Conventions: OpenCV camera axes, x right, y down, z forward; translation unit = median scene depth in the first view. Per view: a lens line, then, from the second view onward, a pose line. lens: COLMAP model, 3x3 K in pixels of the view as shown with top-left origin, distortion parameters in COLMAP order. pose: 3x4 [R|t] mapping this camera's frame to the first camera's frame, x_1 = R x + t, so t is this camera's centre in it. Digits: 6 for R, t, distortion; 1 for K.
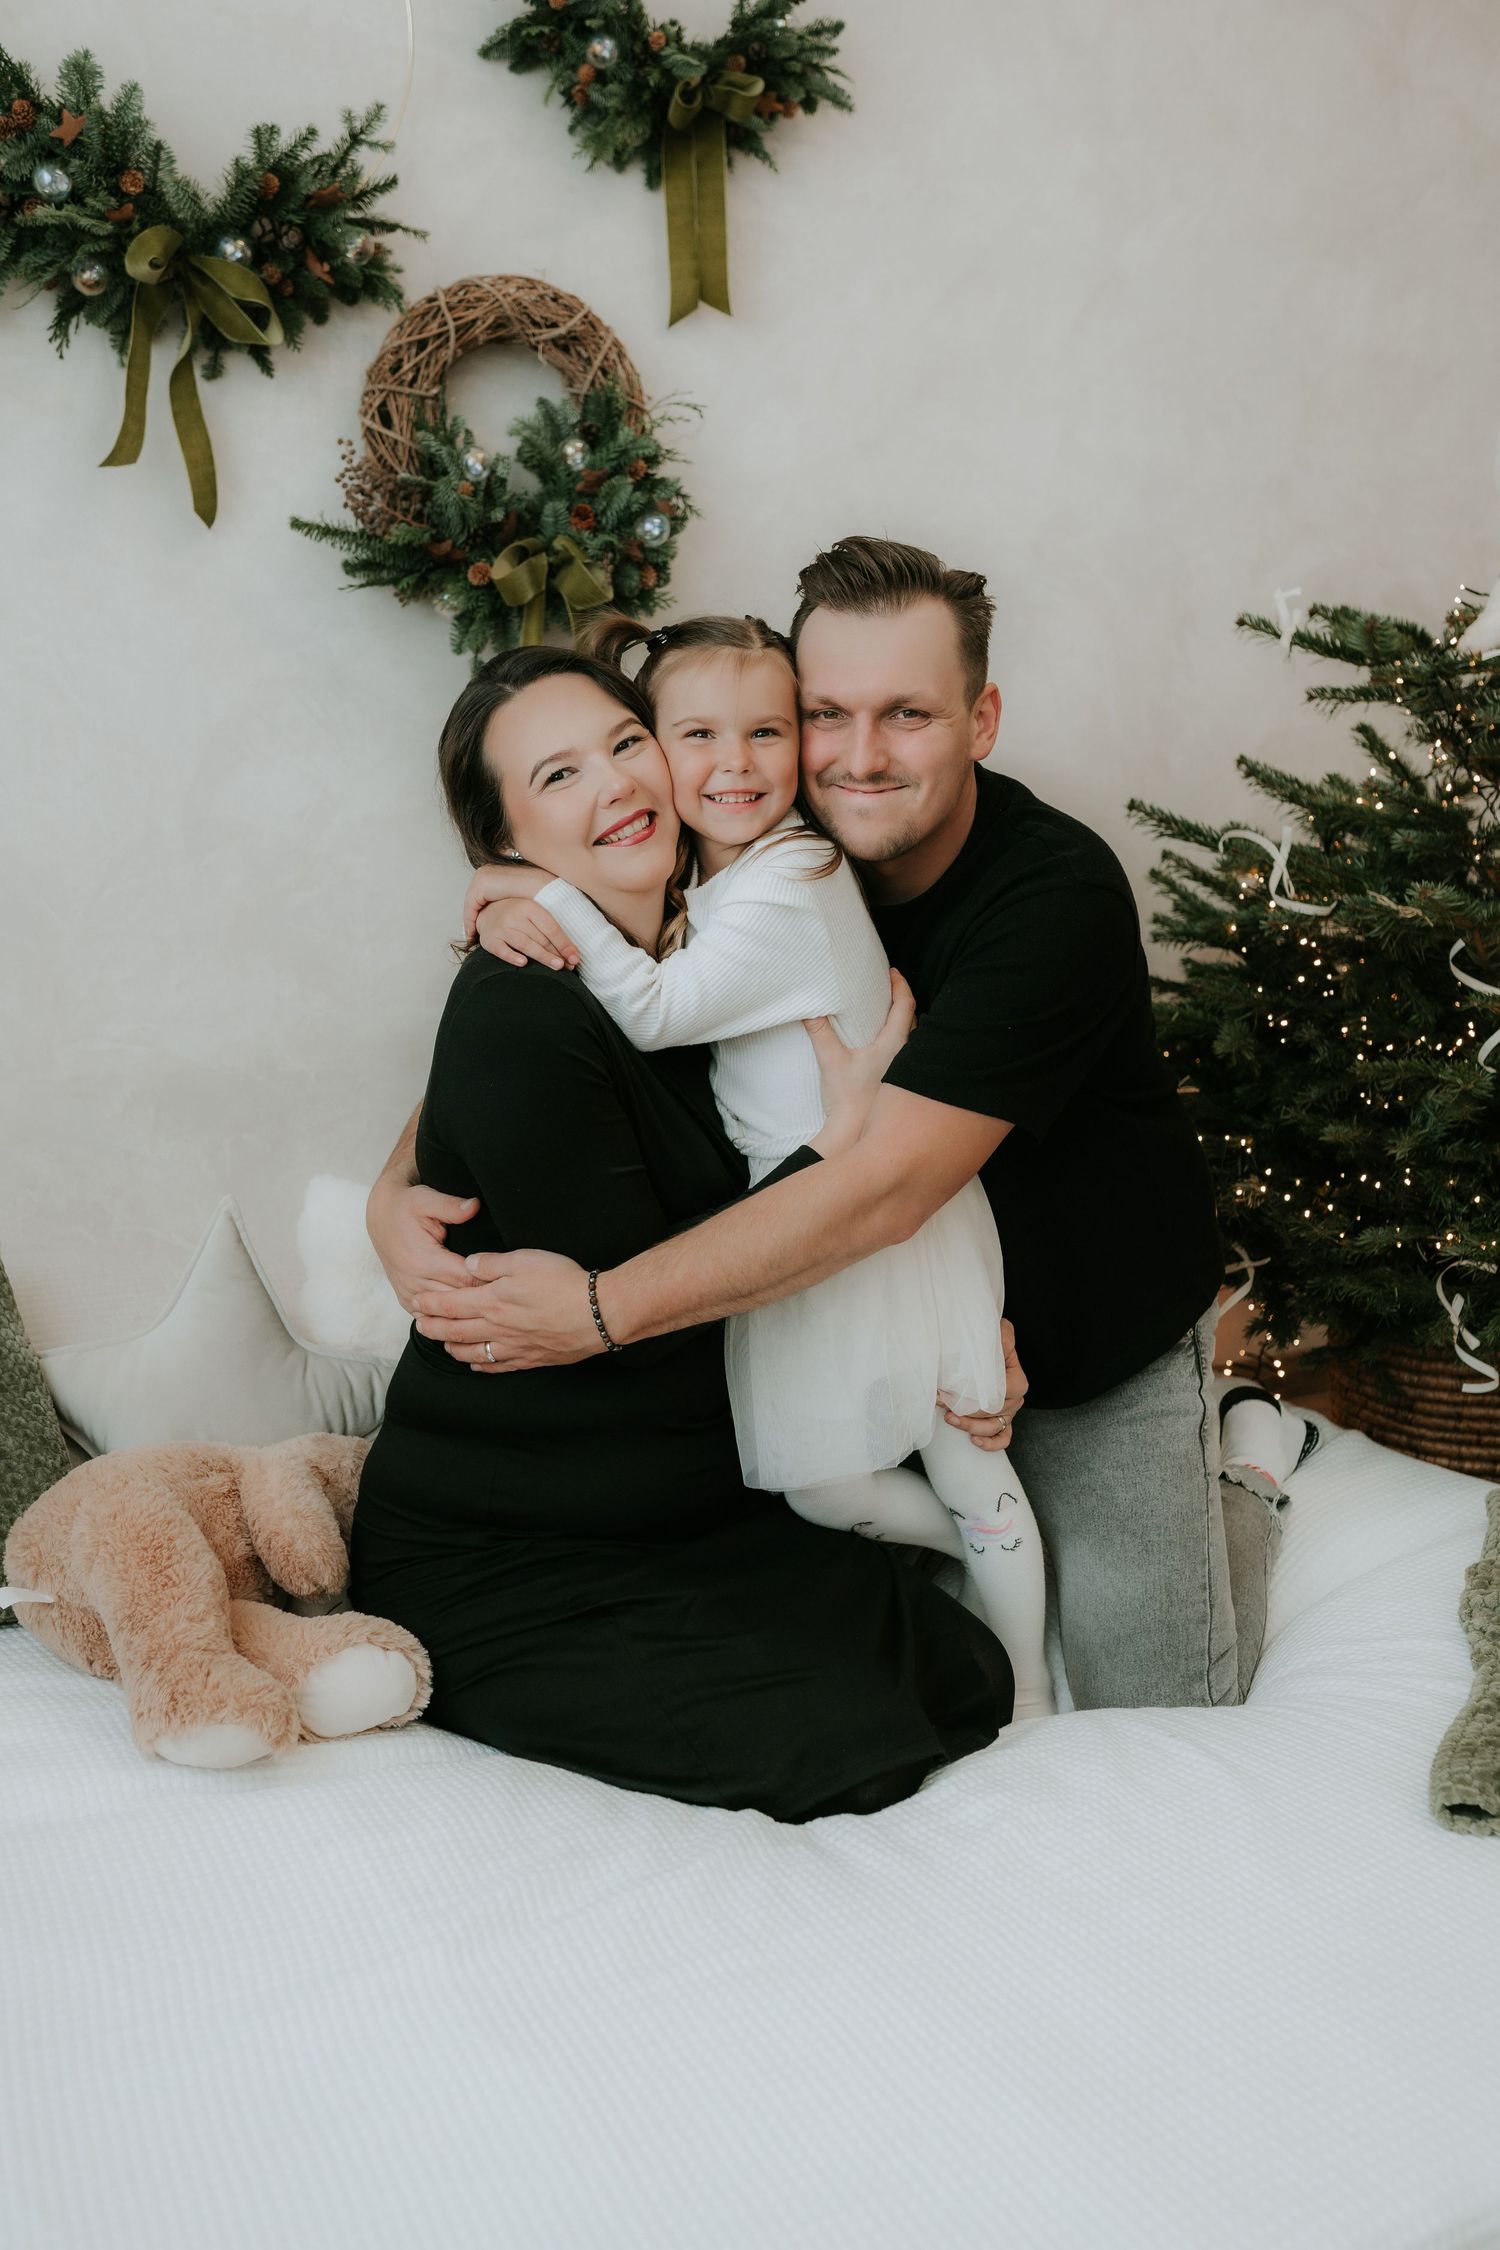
lens RADIAL K [[2060.6, 0, 750.0], [0, 2060.6, 1125.0], [0, 0, 1]] dist [-0.000333, -0.005715]
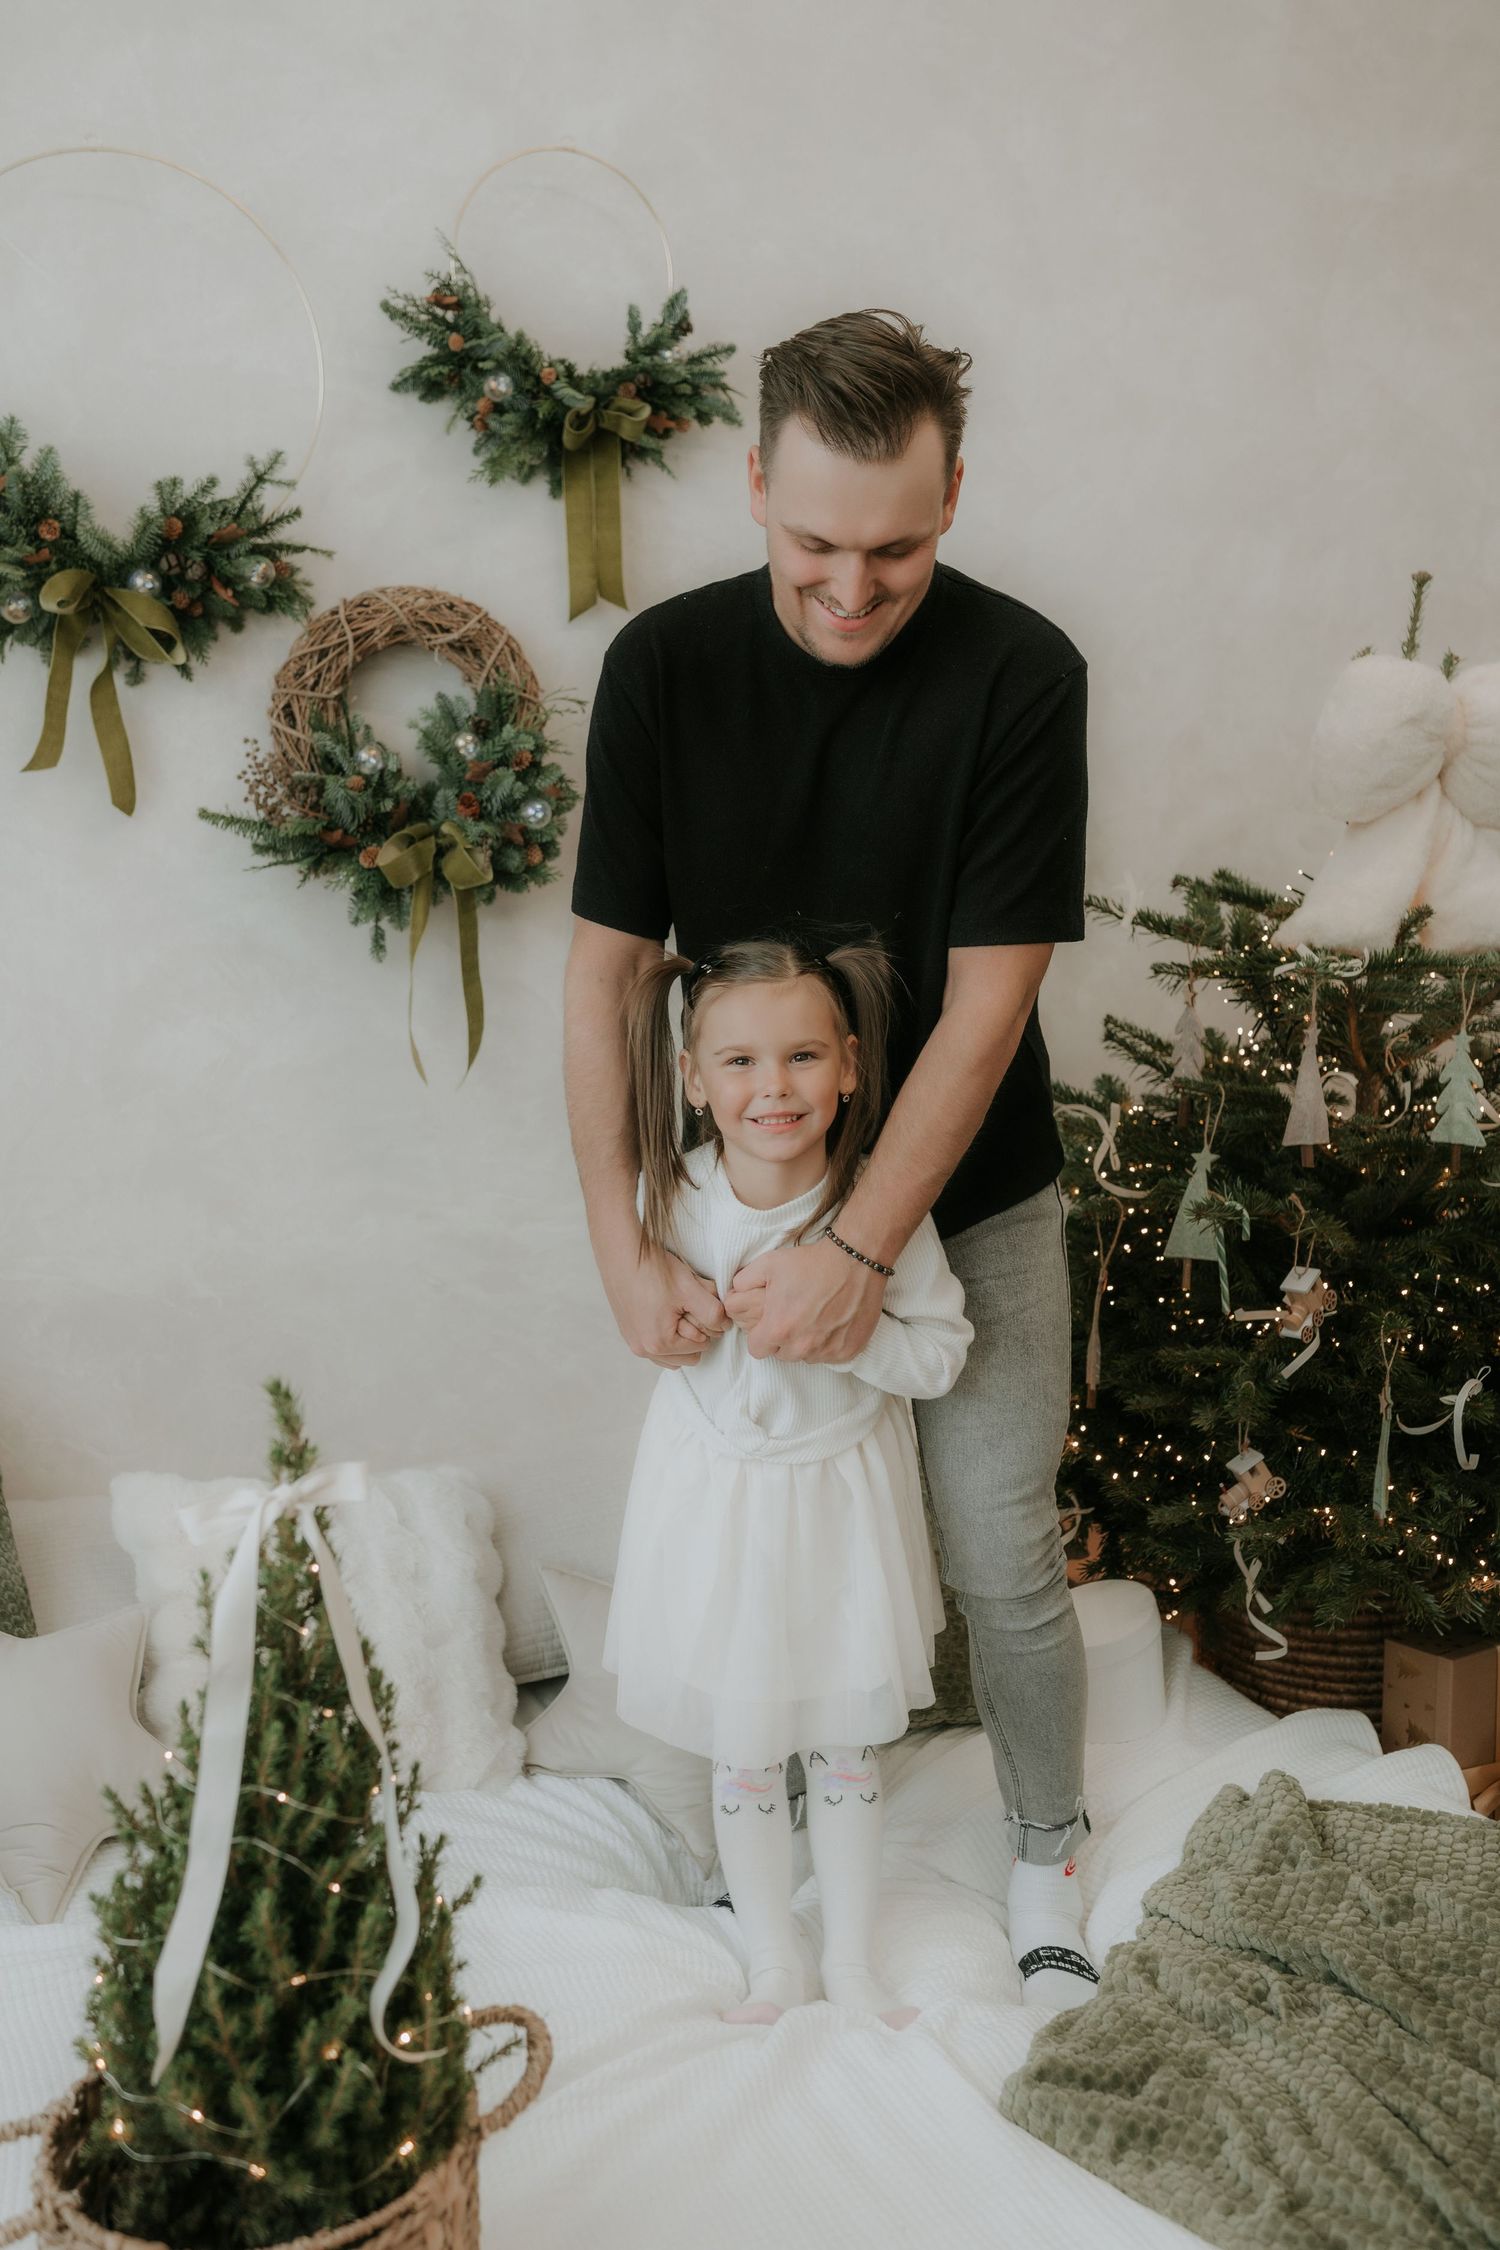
lens RADIAL K [[2060.6, 0, 750.0], [0, 2060.6, 1125.0], [0, 0, 1]] dist [-0.000333, -0.005715]
pose [[0.995899, 0.025672, -0.086753, 0.170296], [-0.028896, 0.998930, -0.036111, -0.091173], [0.085734, 0.038469, 0.995575, -0.072630]]
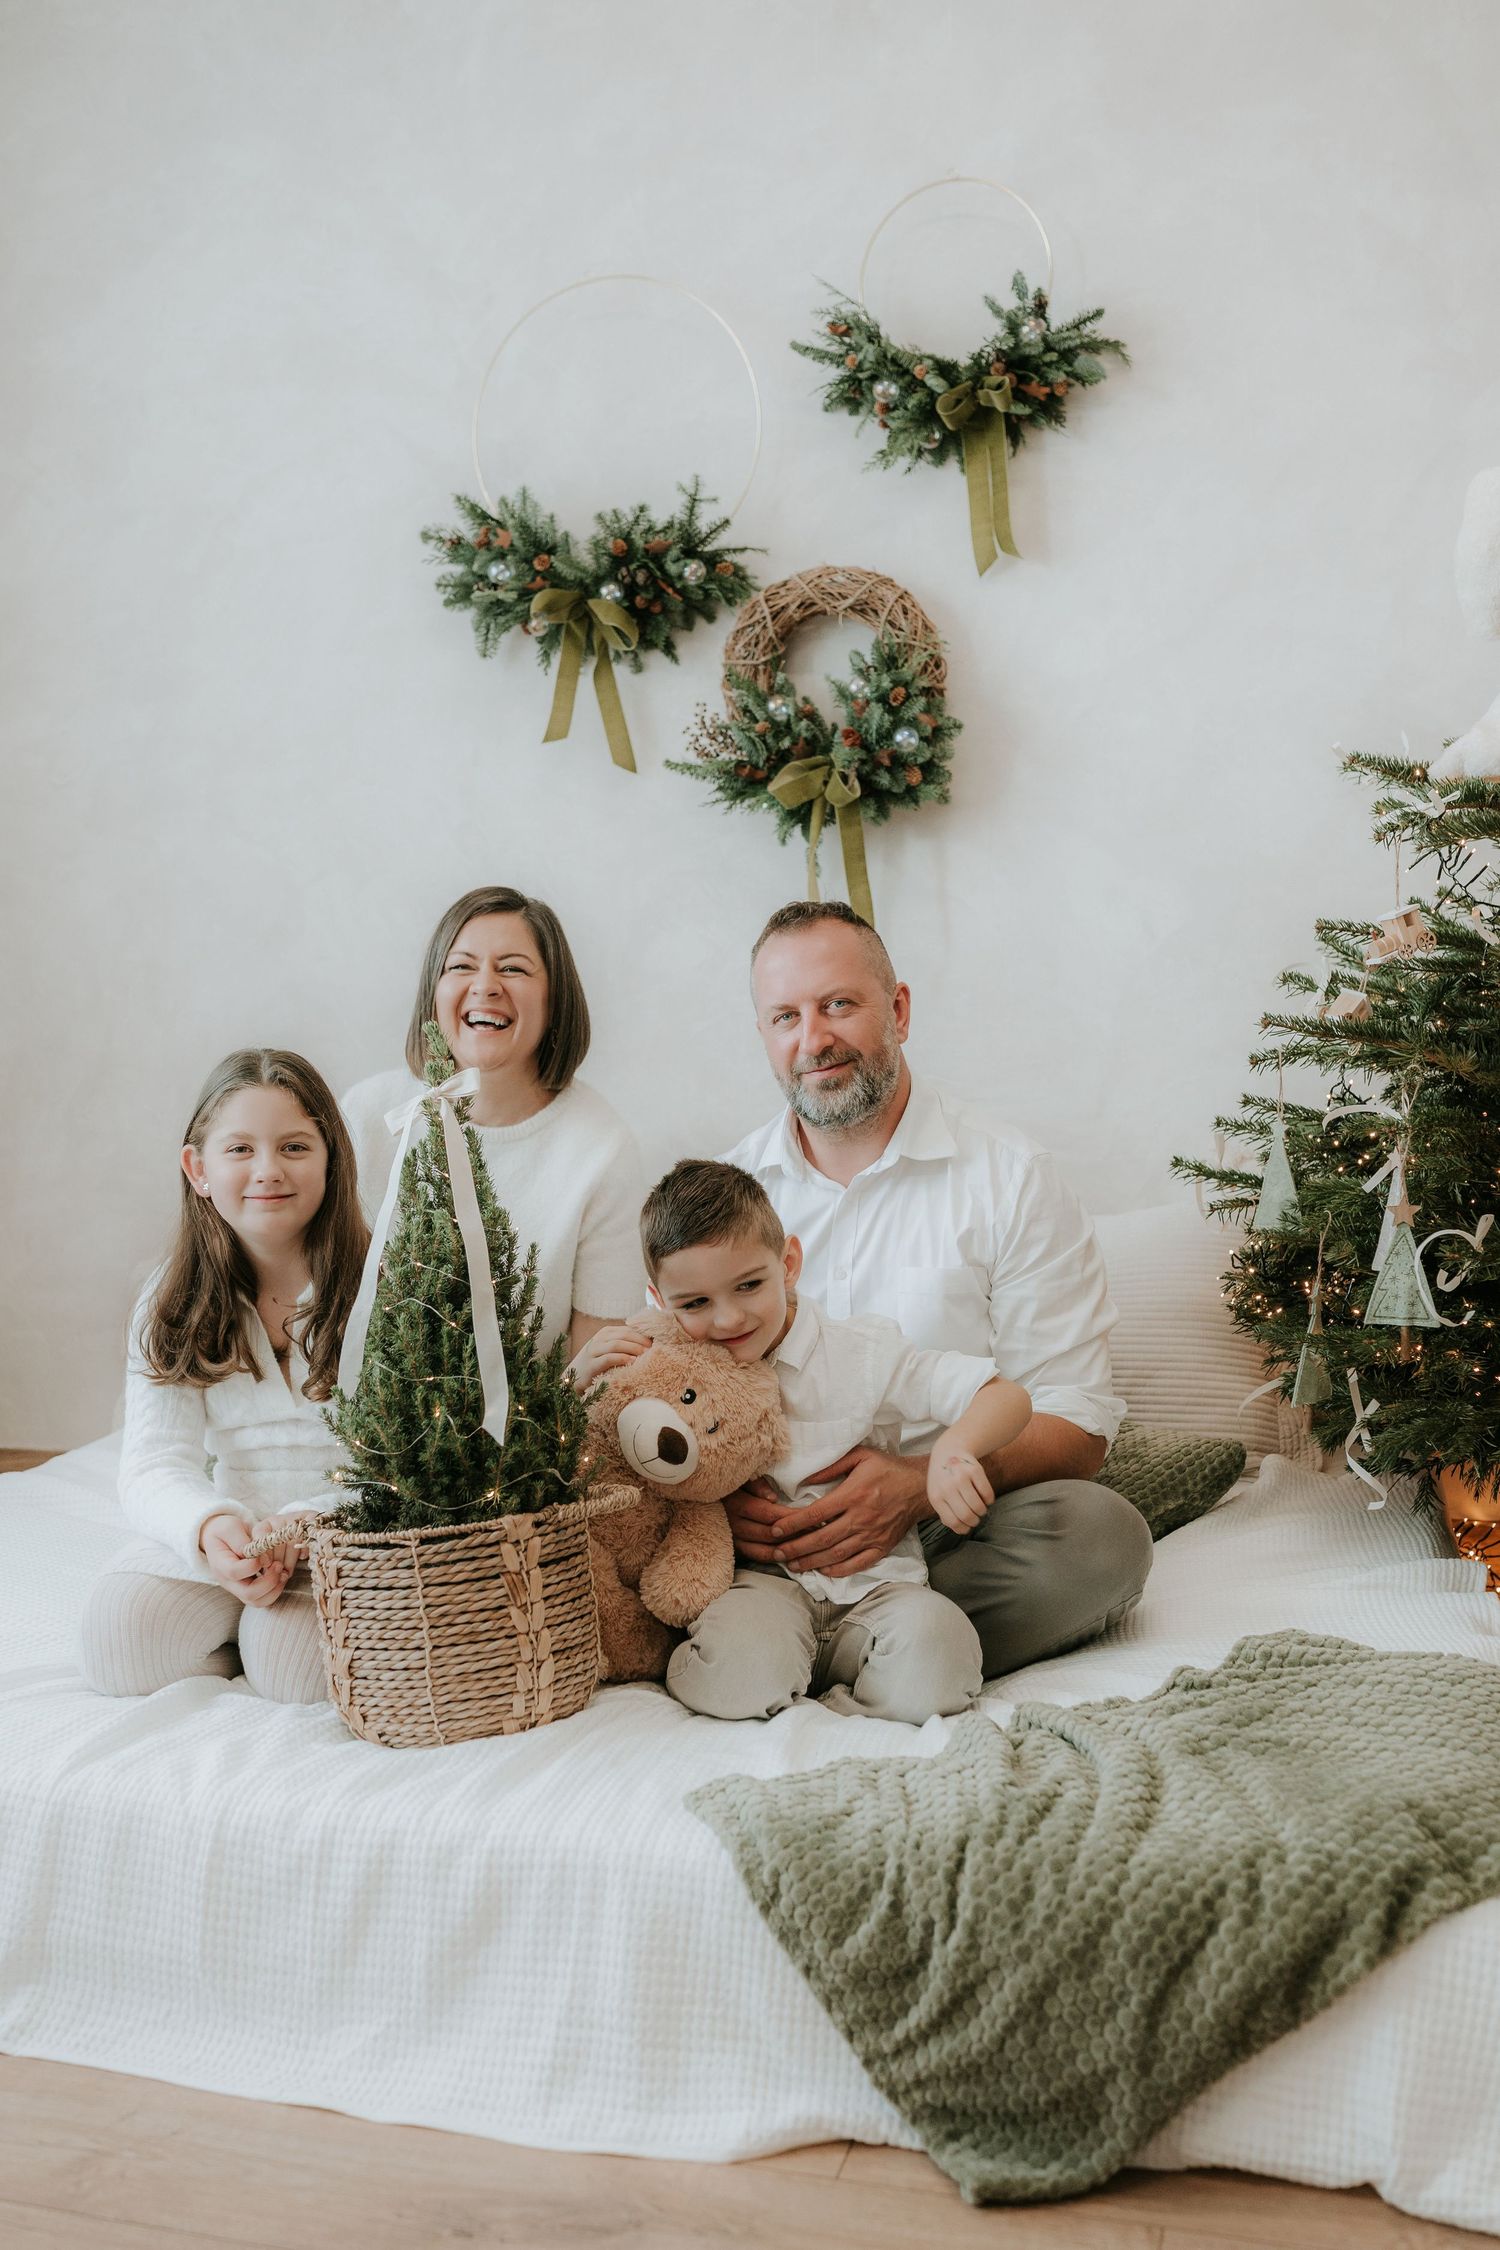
lens RADIAL K [[2060.6, 0, 750.0], [0, 2060.6, 1125.0], [0, 0, 1]] dist [-0.000333, -0.005715]
pose [[0.705269, 0.034963, -0.708077, 0.832893], [-0.088837, 0.995269, -0.039341, 0.010740], [0.703351, 0.090649, 0.705039, 0.045451]]
